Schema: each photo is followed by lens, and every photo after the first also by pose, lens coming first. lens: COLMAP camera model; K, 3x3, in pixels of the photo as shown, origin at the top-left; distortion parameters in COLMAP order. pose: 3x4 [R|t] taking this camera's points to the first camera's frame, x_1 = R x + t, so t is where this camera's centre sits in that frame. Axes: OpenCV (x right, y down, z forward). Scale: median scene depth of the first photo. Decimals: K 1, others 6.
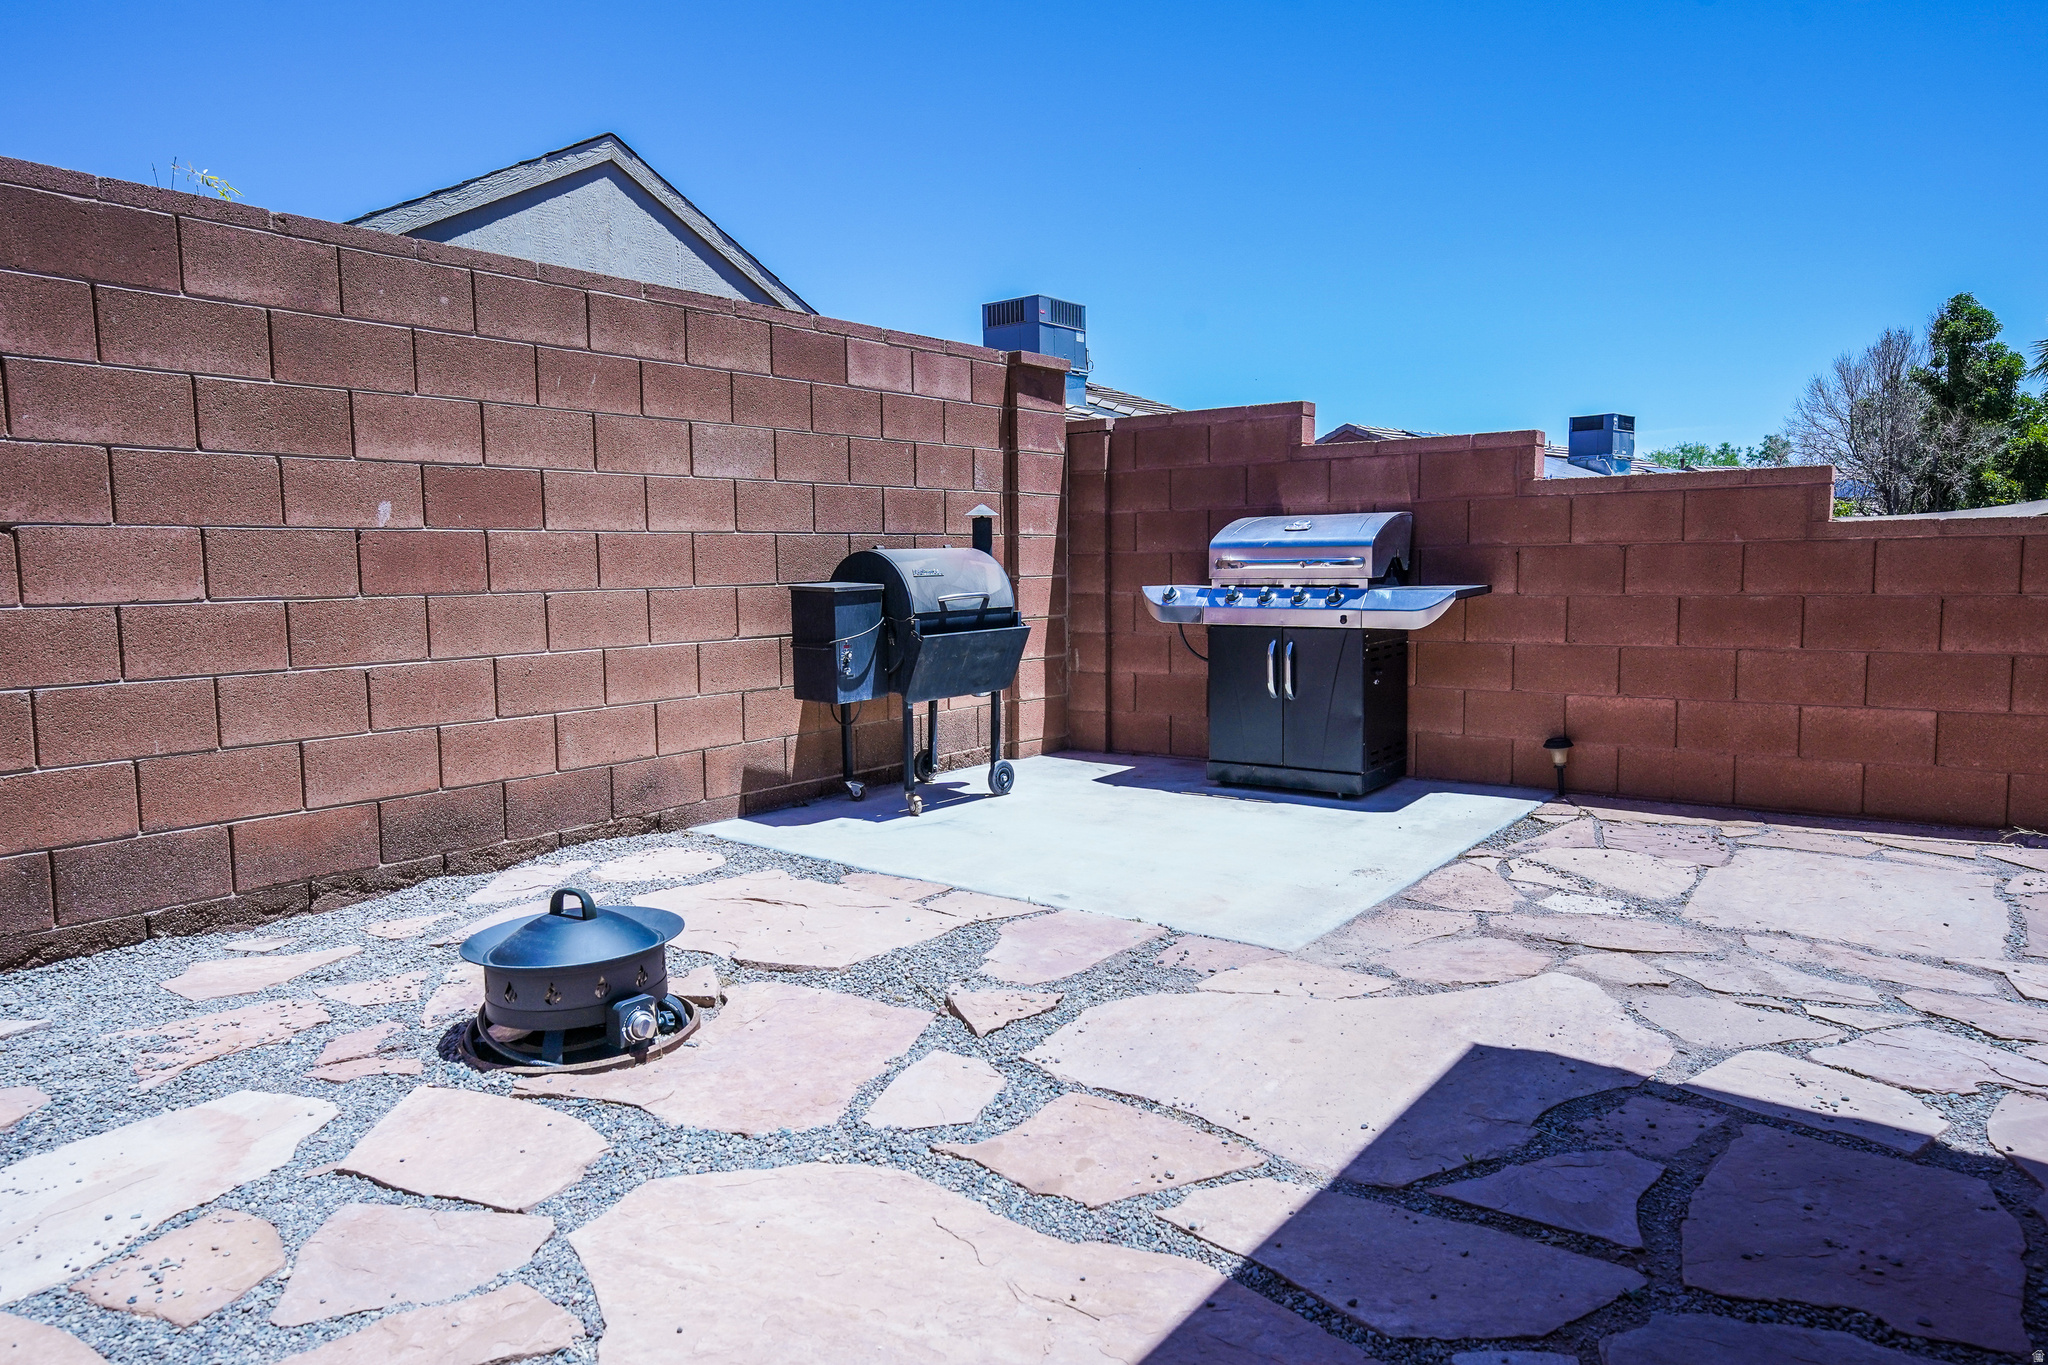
lens RADIAL K [[1254.7, 0, 1021.2], [0, 1254.7, 685.8], [0, 0, 1]] dist [0.010547, 0.002723]
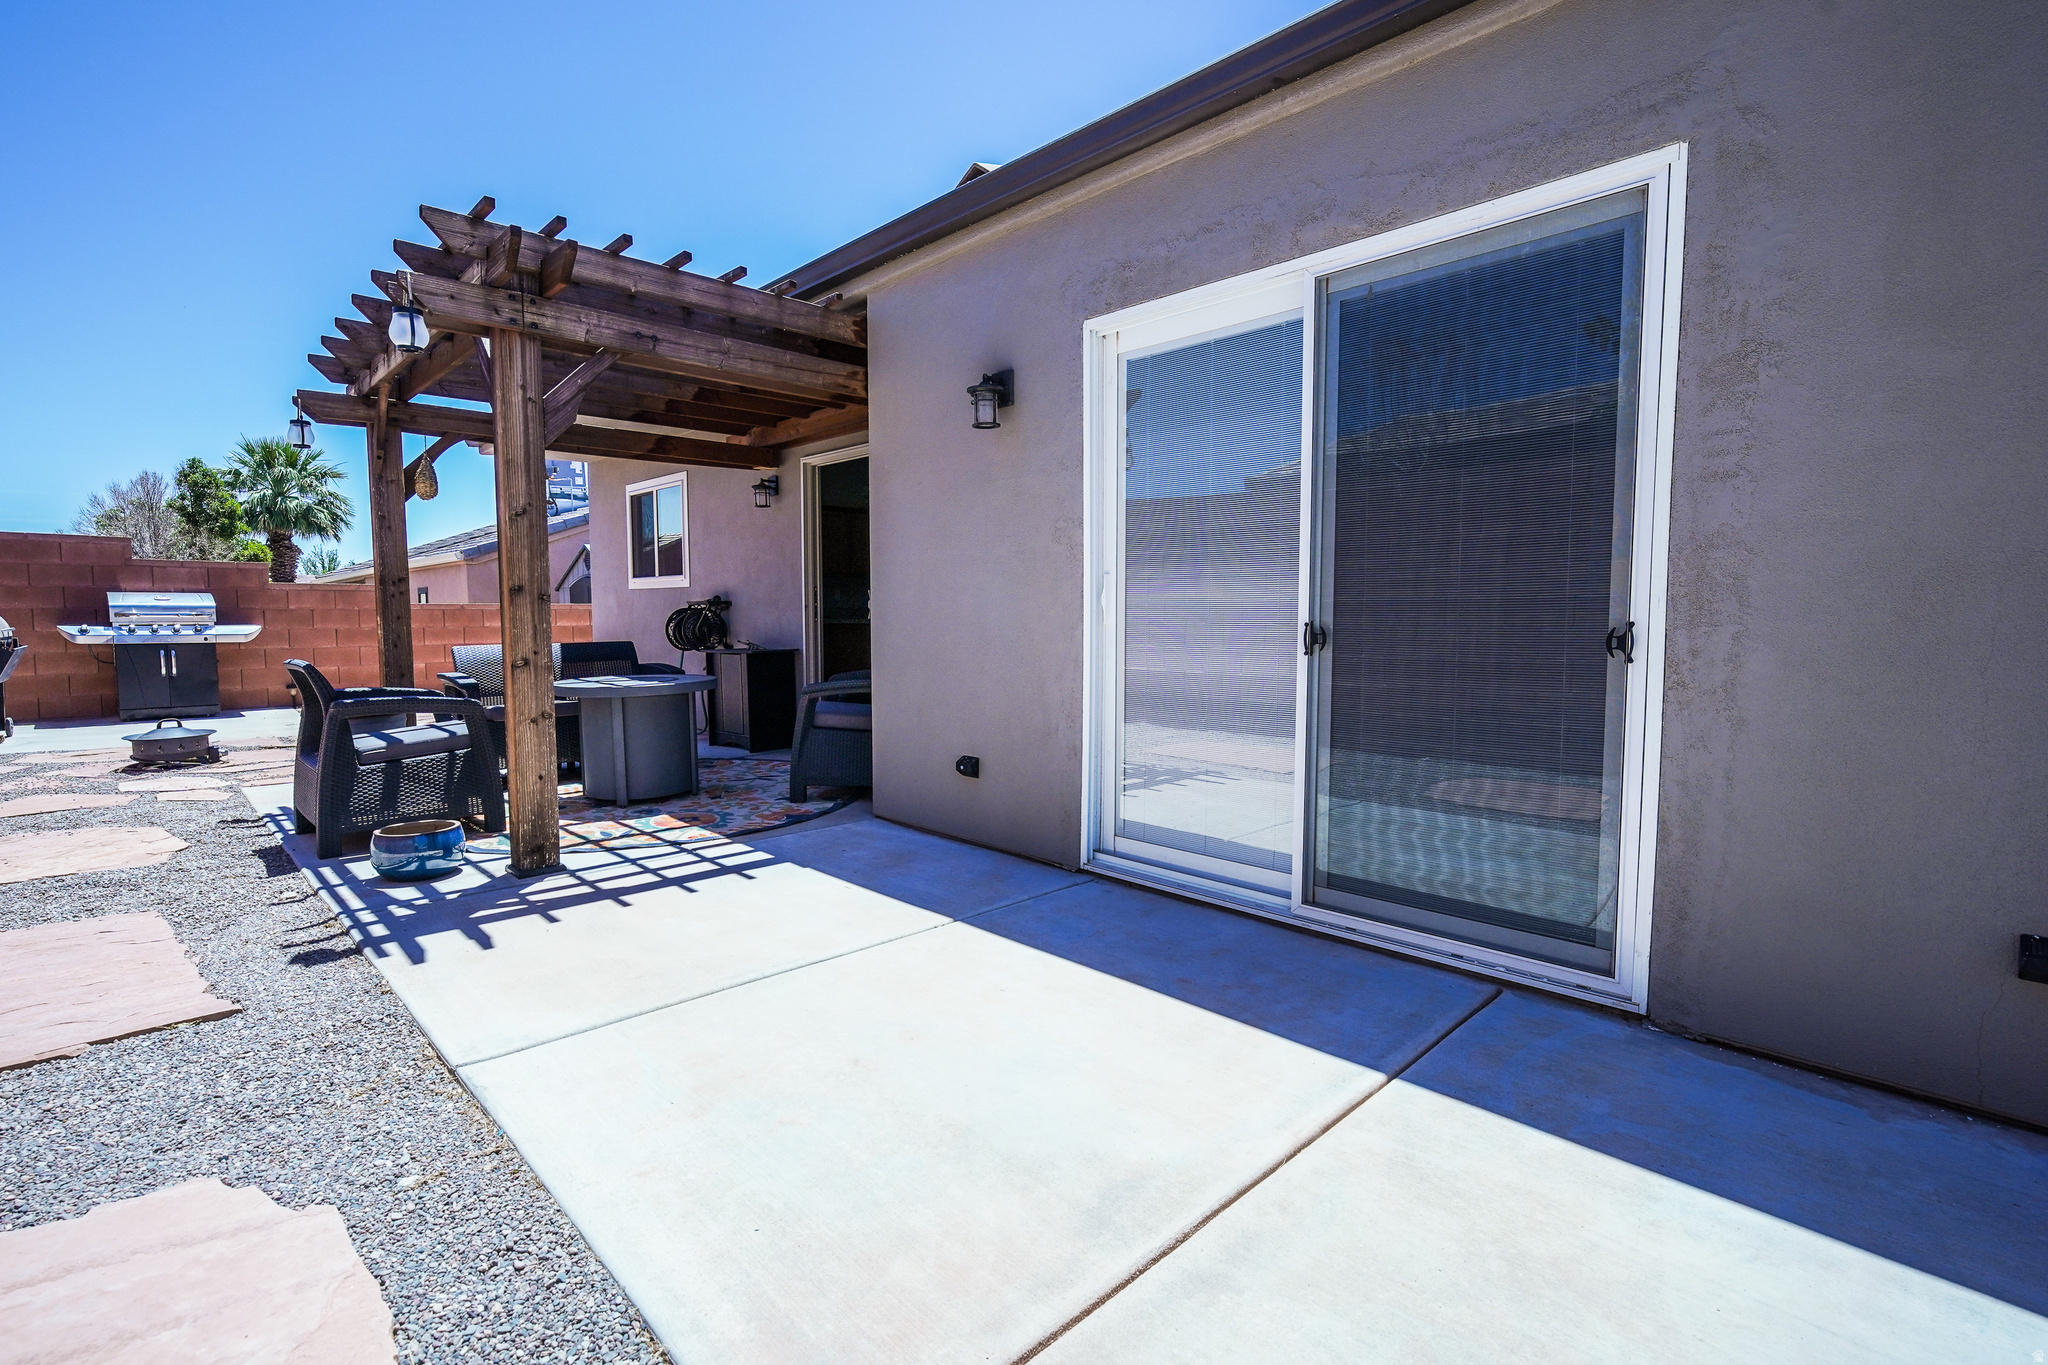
lens RADIAL K [[936.7, 0, 1021.0], [0, 936.7, 684.6], [0, 0, 1]] dist [-0.001445, -0.000474]
pose [[0.131432, -0.060865, 0.989455, -1.200897], [0.096183, 0.994187, 0.048380, 0.088006], [-0.986648, 0.088810, 0.136522, -0.686096]]
